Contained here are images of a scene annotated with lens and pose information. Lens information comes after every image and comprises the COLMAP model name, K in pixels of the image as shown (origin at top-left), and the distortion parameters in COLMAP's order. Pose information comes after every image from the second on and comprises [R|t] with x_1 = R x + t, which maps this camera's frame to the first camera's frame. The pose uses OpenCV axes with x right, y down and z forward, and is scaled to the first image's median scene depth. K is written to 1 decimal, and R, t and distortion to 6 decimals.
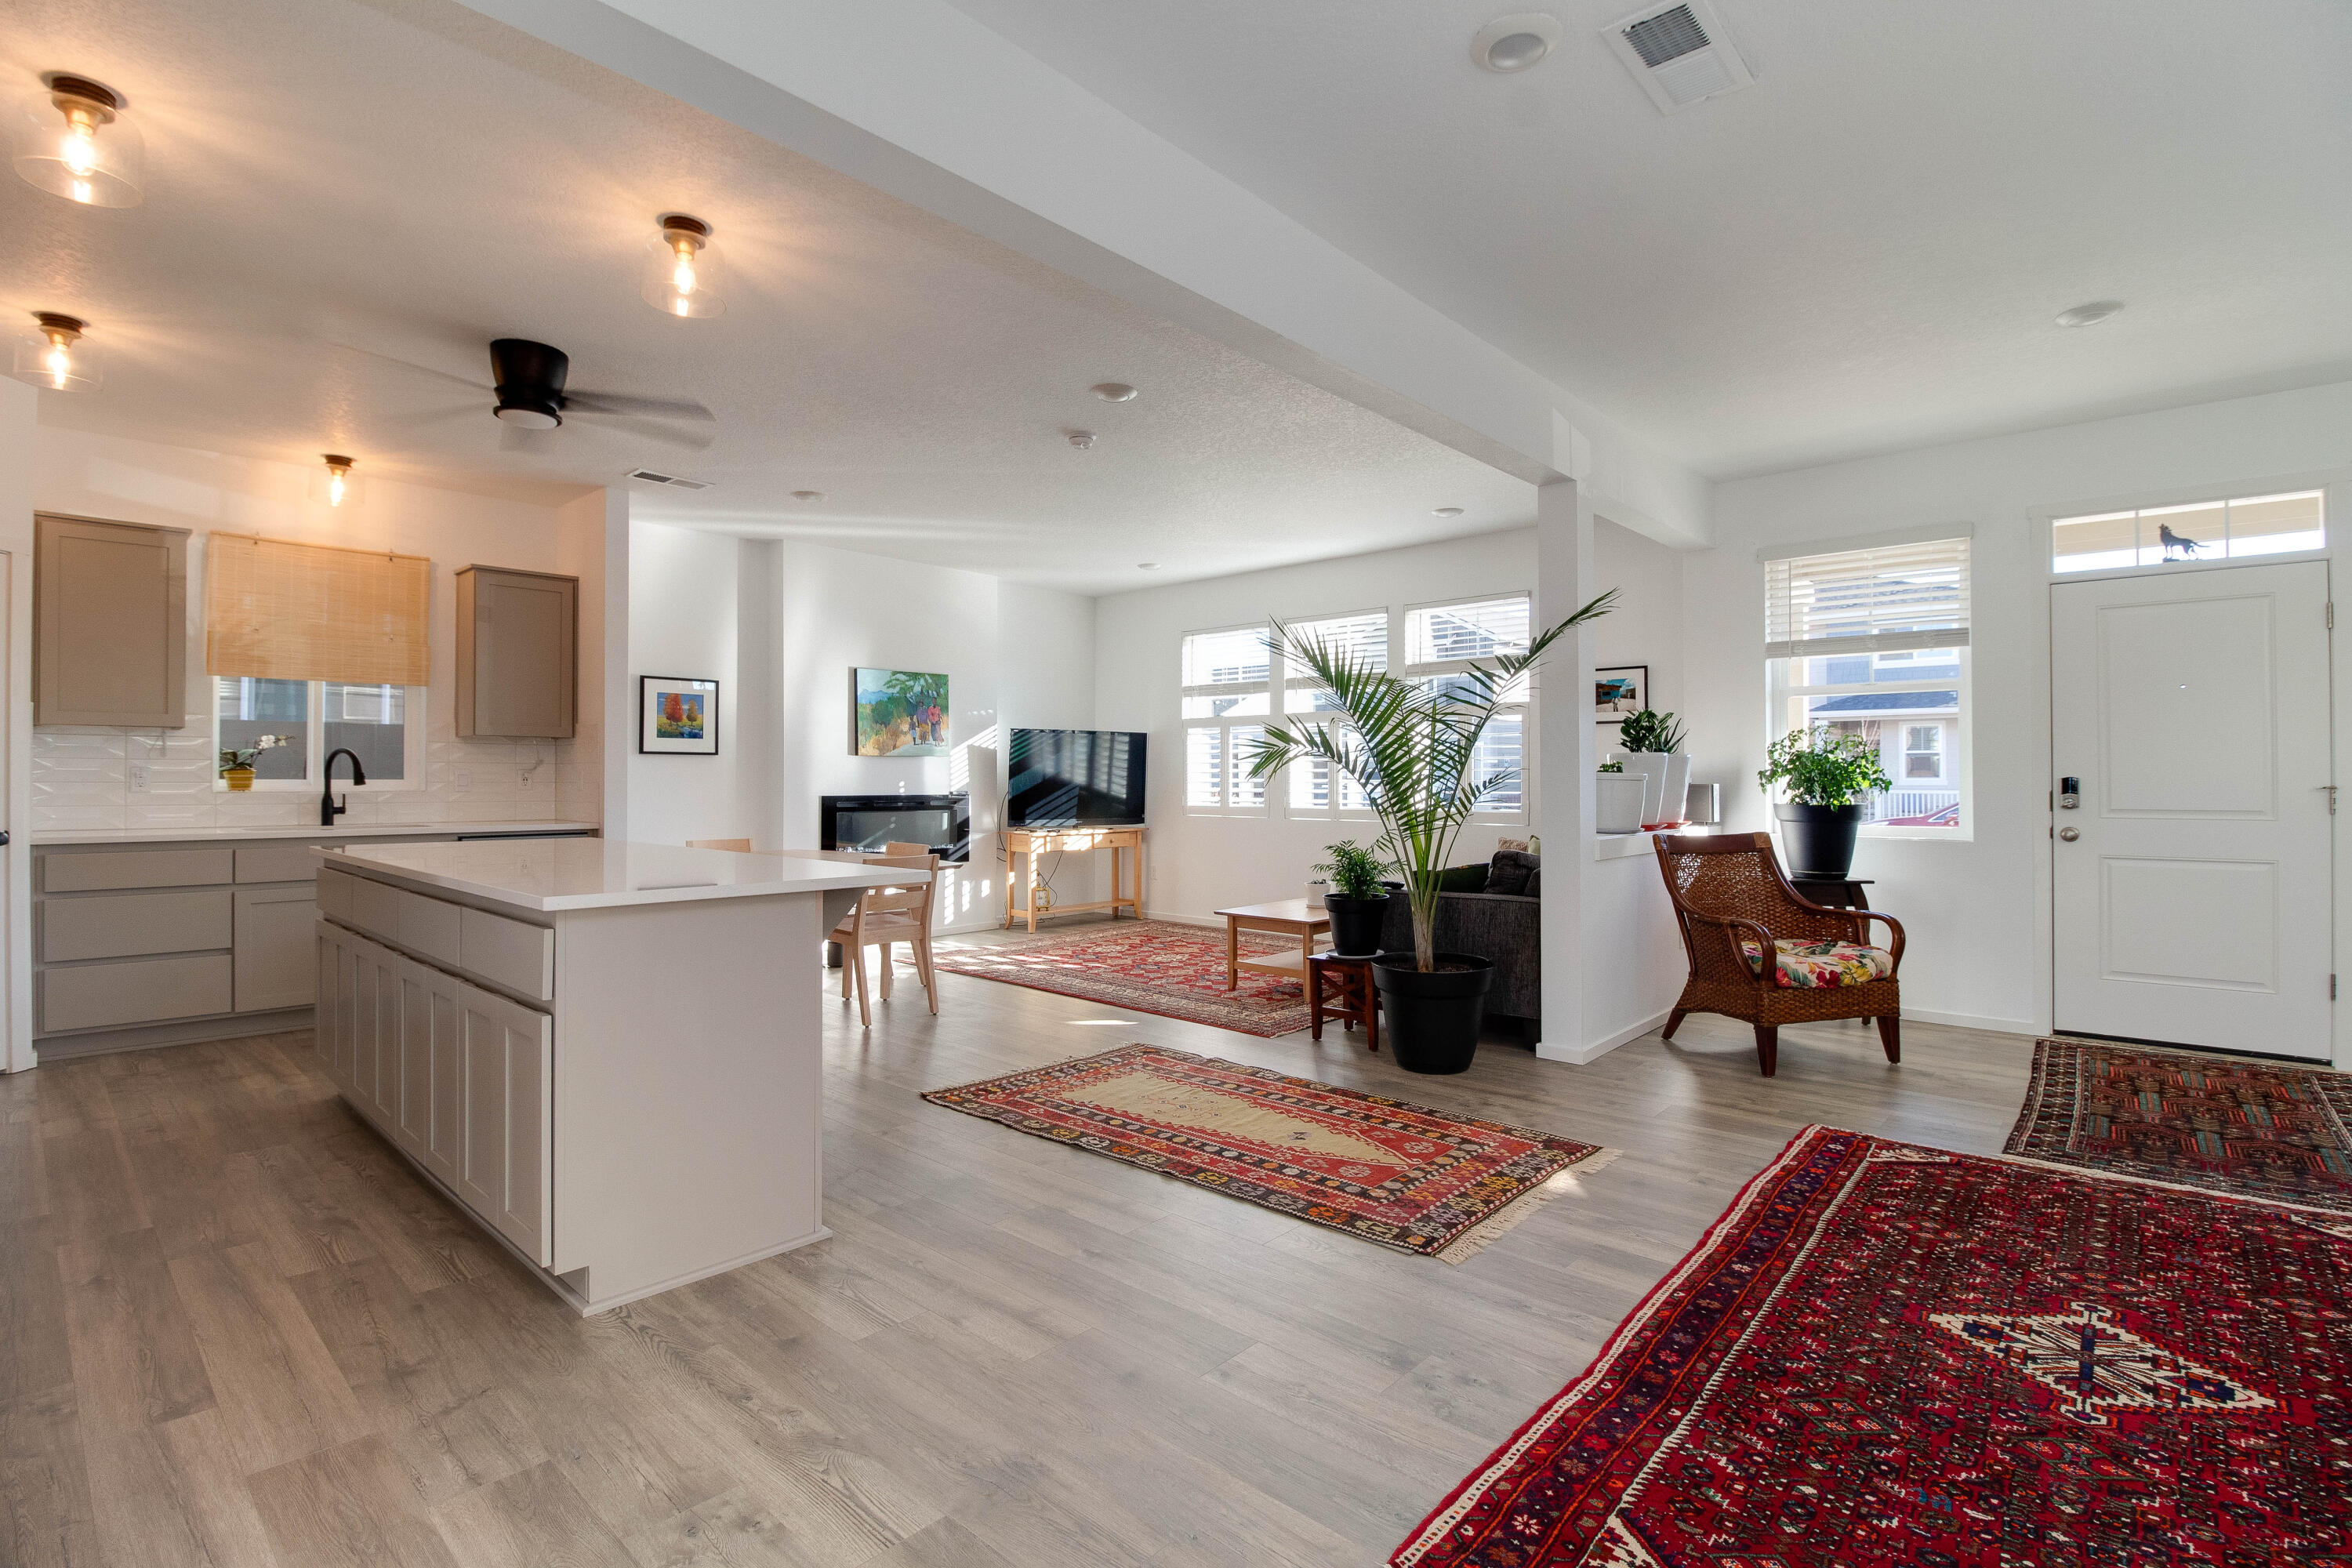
lens RADIAL K [[1082.5, 0, 1180.7], [0, 1082.5, 772.4], [0, 0, 1]] dist [-0.002963, -0.013457]
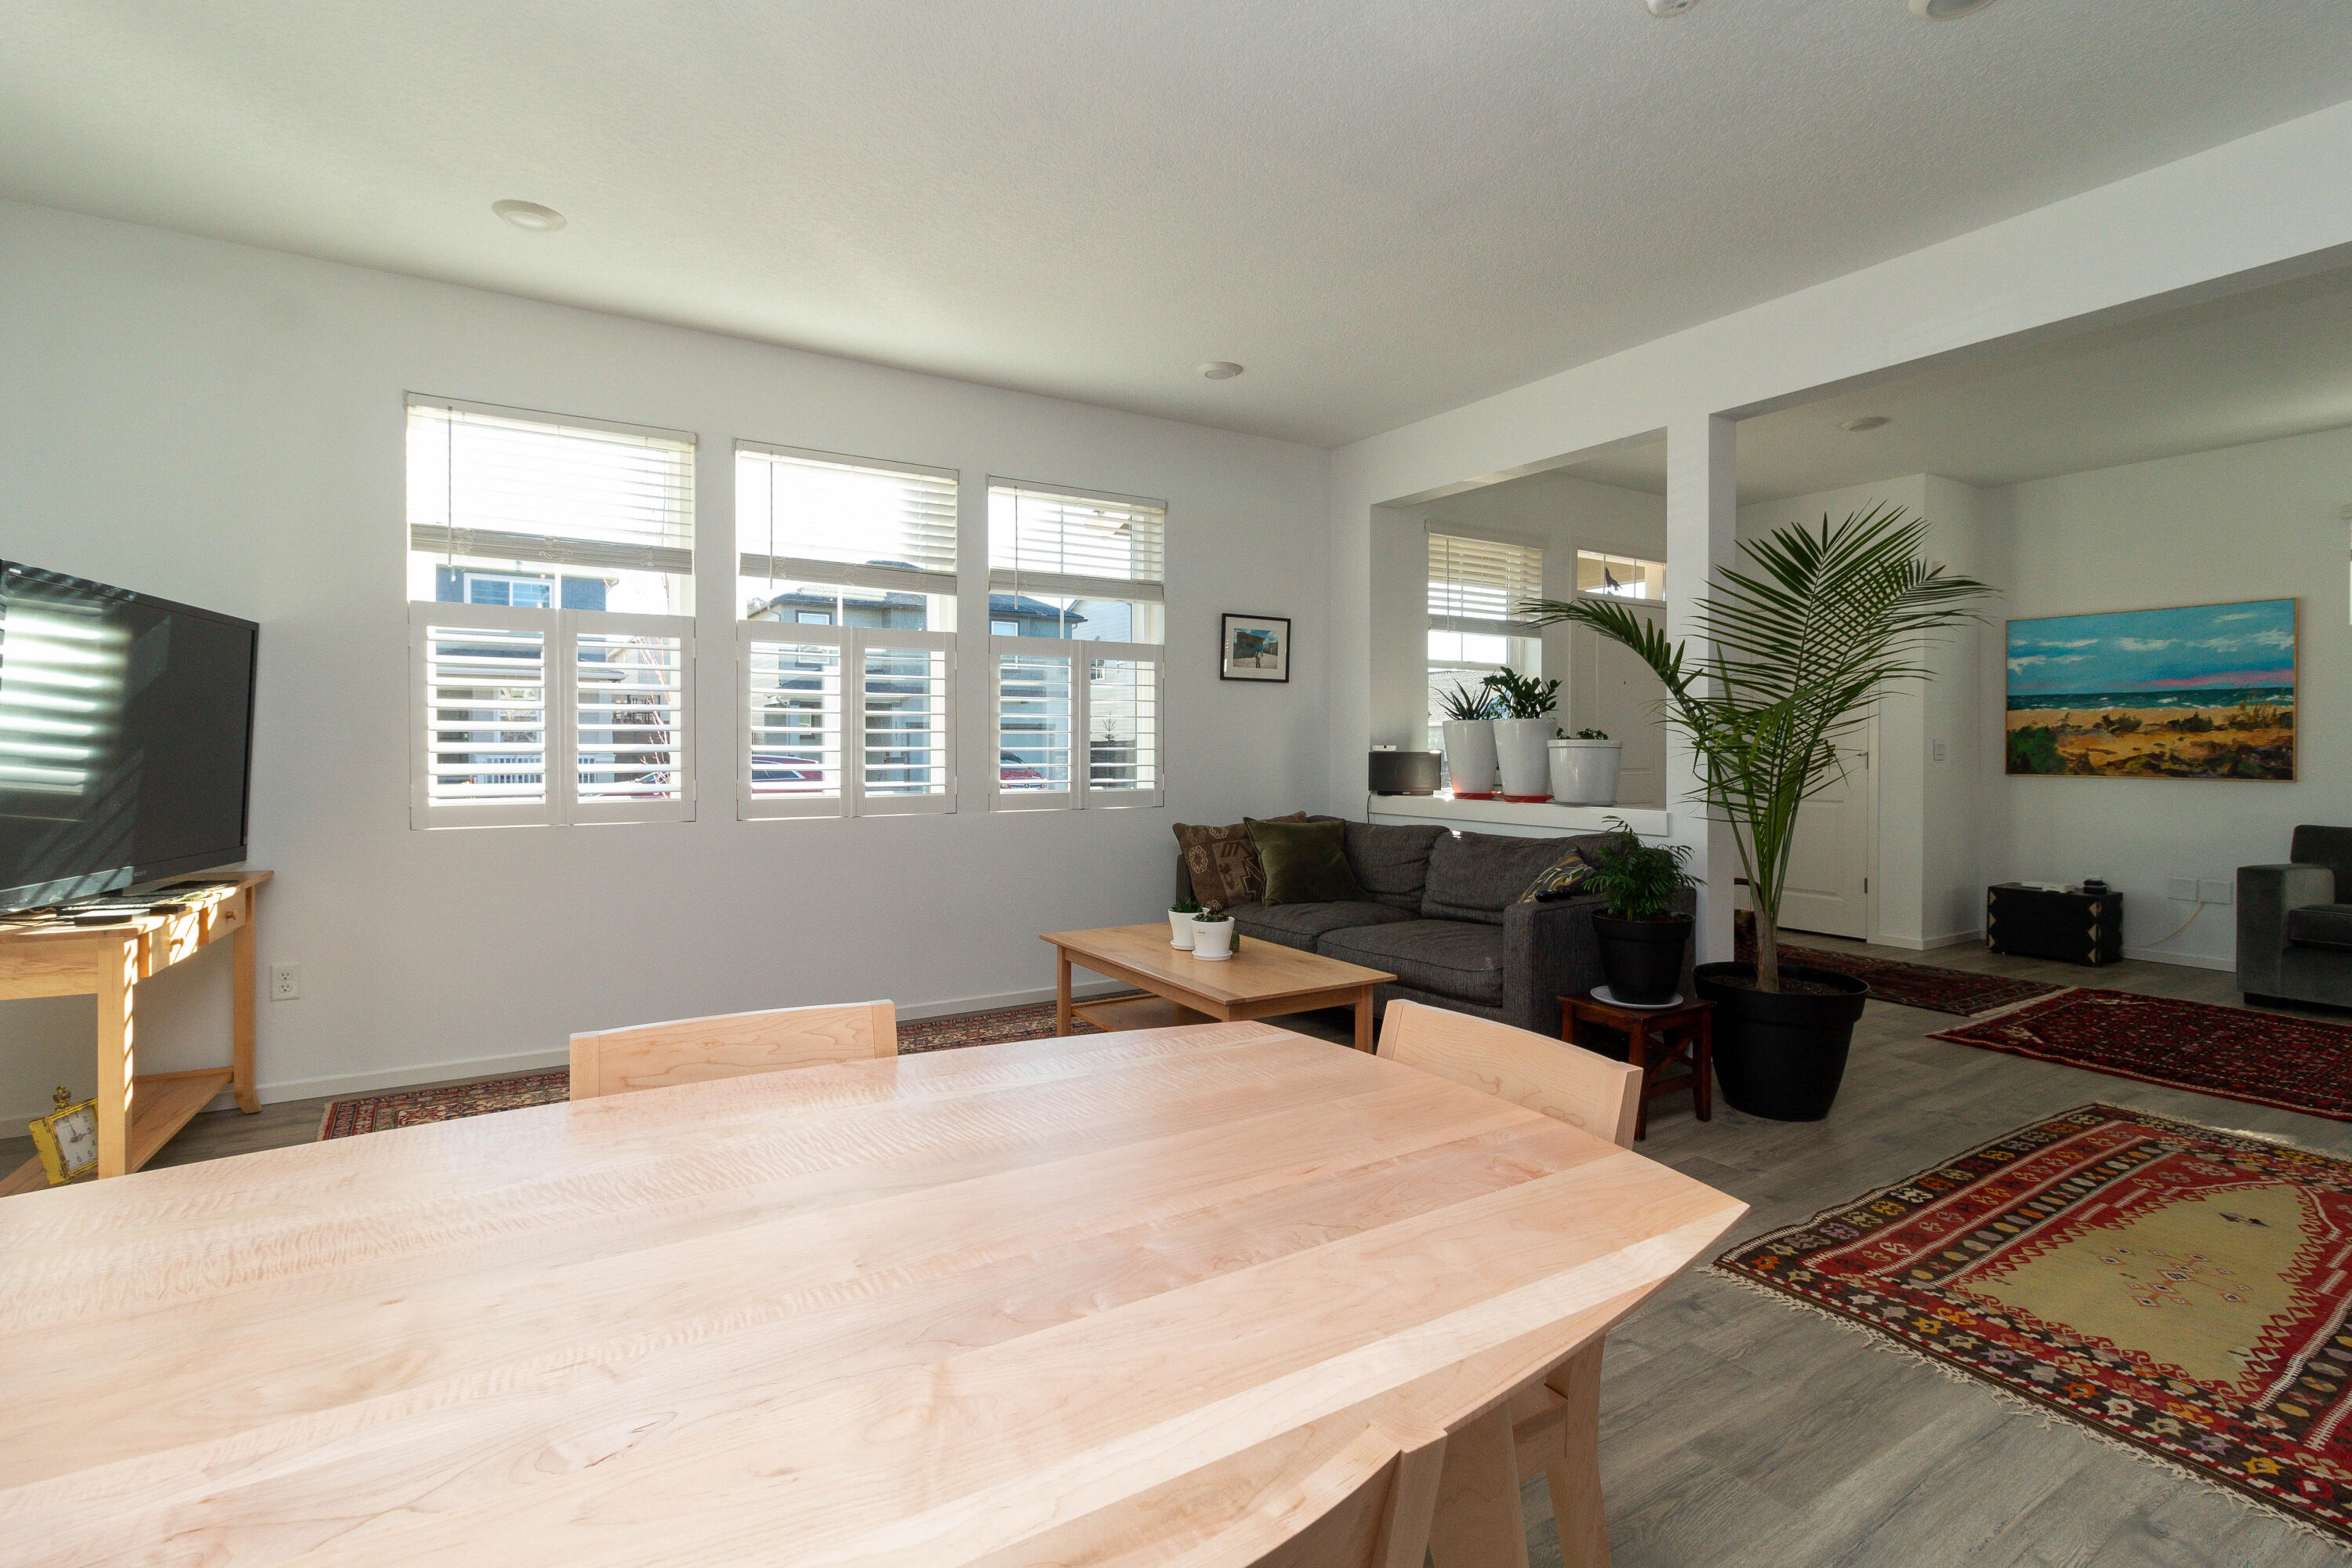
lens RADIAL K [[1077.6, 0, 1181.5], [0, 1077.6, 764.7], [0, 0, 1]] dist [-0.001002, 0.000519]
pose [[0.276960, -0.016443, 0.960741, -0.625360], [-0.006710, 0.999796, 0.019046, 0.006864], [-0.960858, -0.011722, 0.276793, 1.162358]]
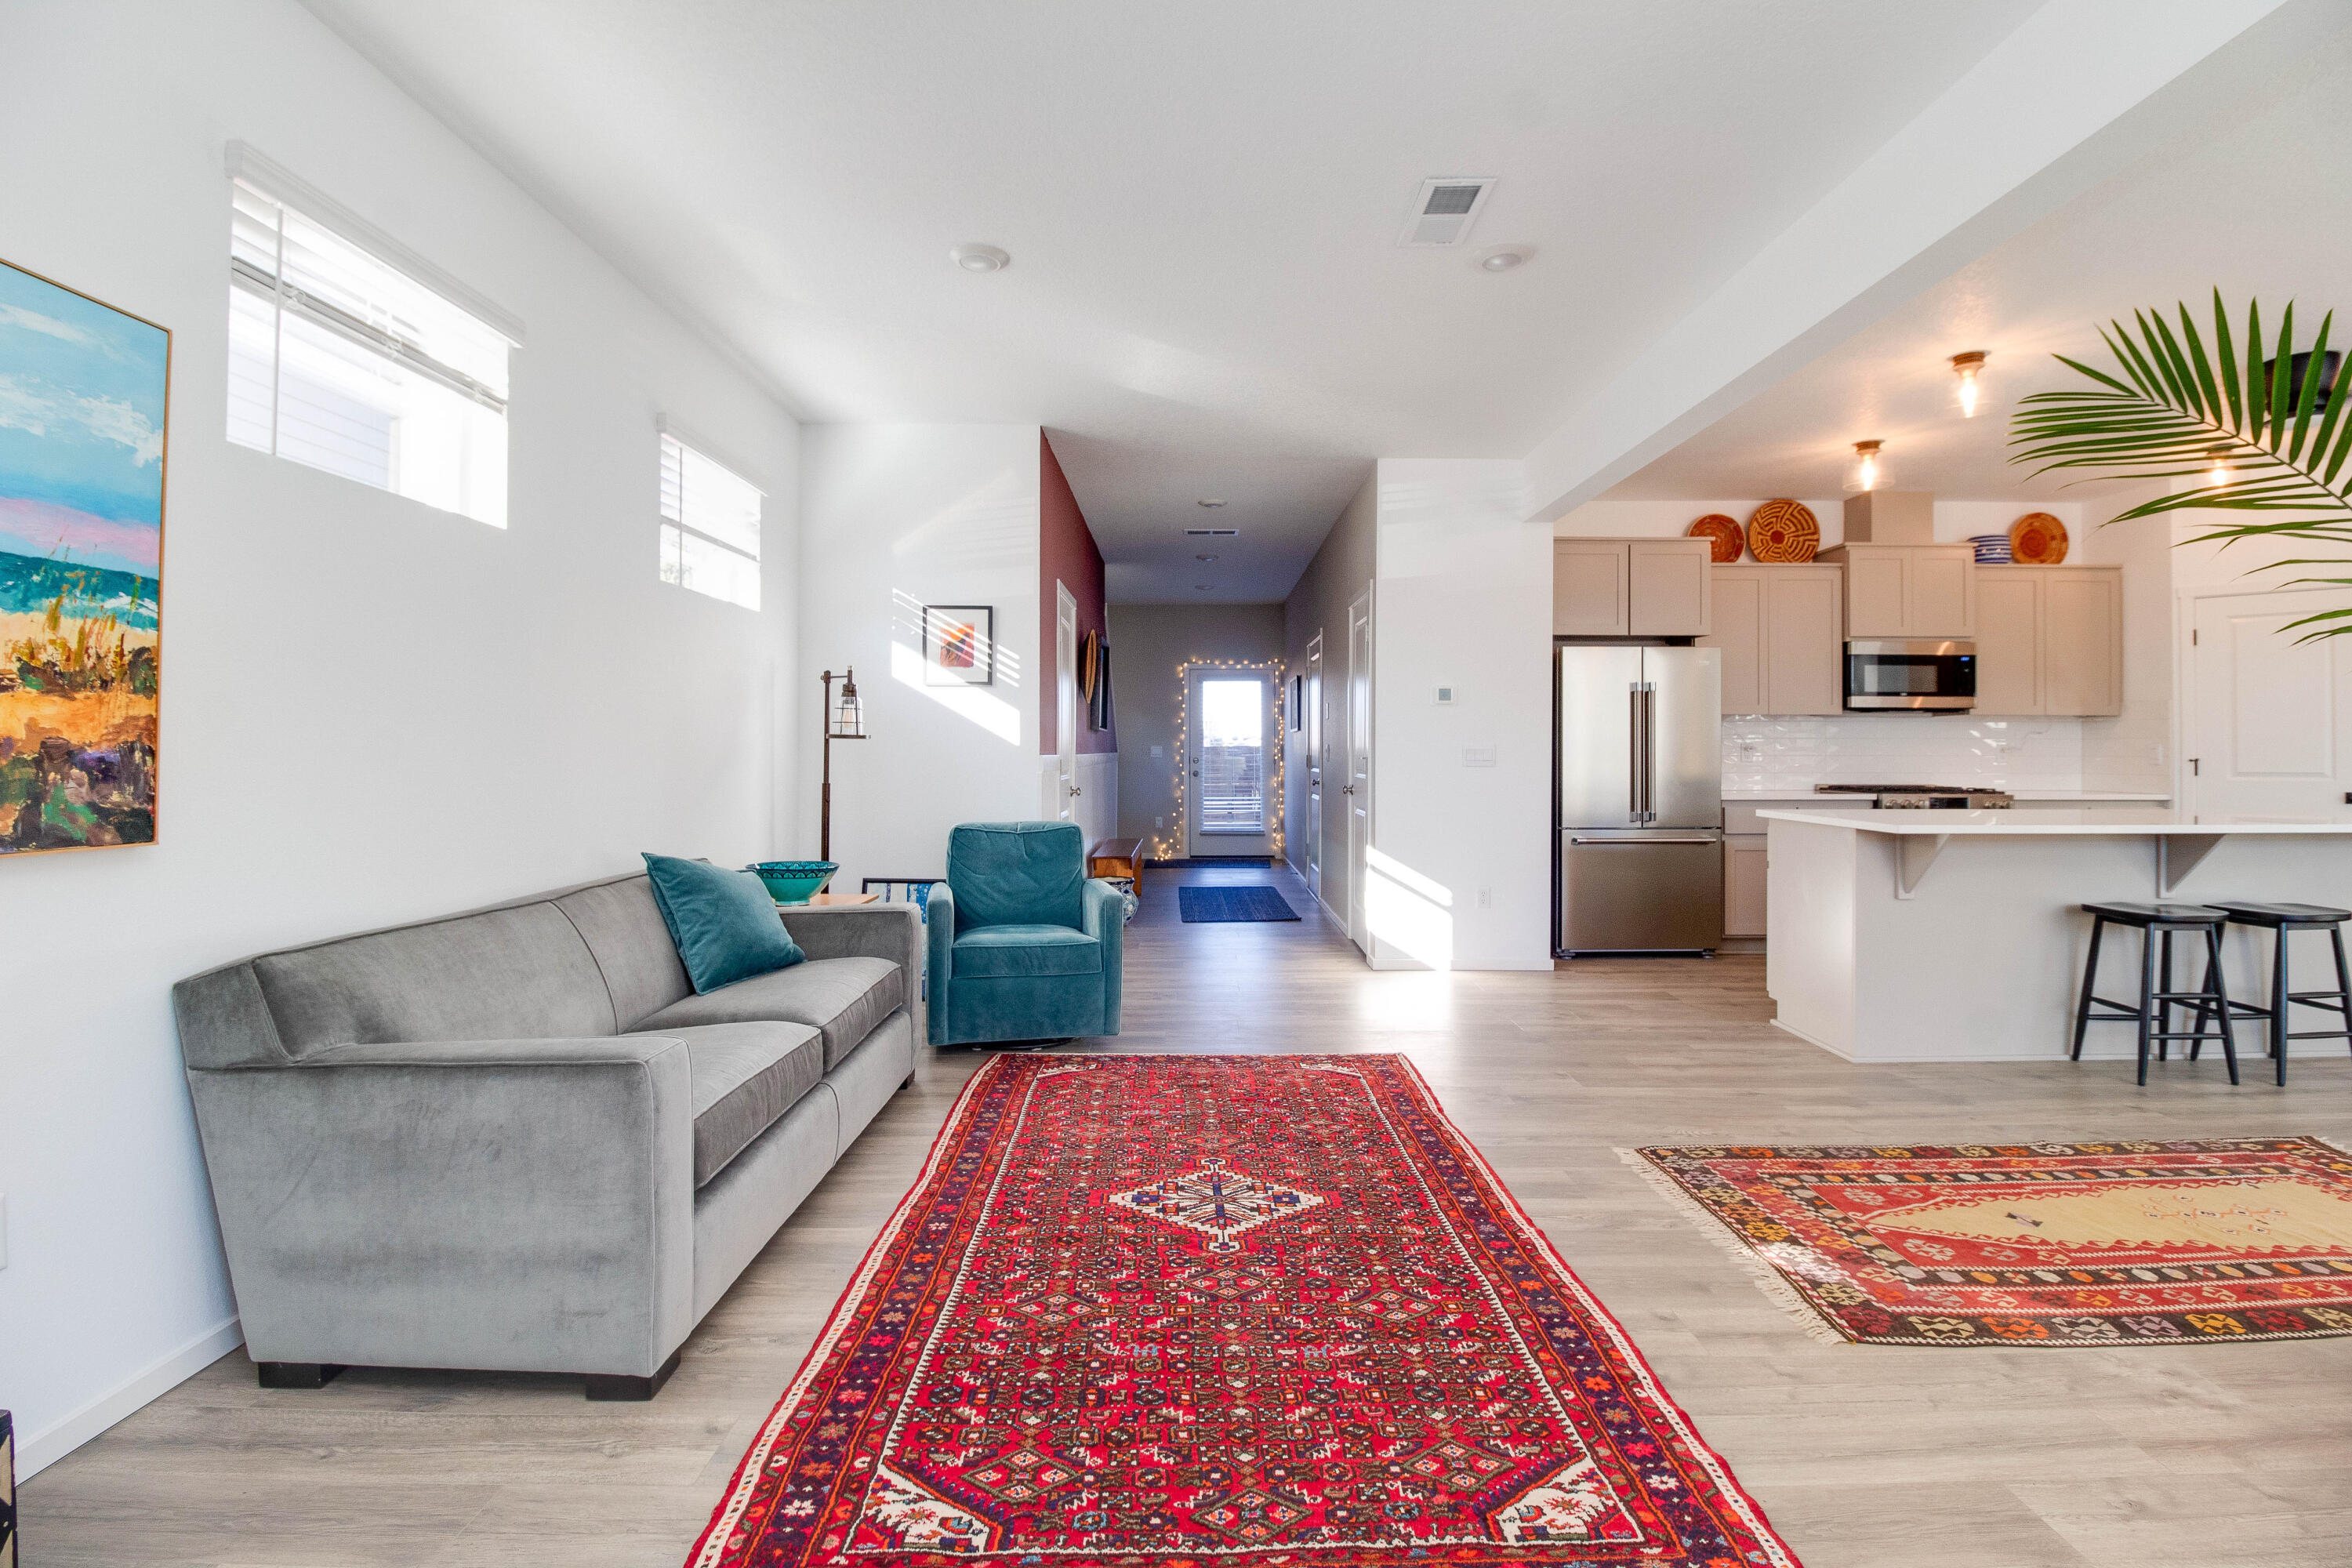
lens RADIAL K [[1082.2, 0, 1180.8], [0, 1082.2, 748.0], [0, 0, 1]] dist [-0.001387, -0.014676]
pose [[-0.740623, -0.003930, -0.671909, 0.815435], [0.003378, 0.999948, -0.009572, 0.007082], [0.671912, -0.009359, -0.740571, 0.896602]]
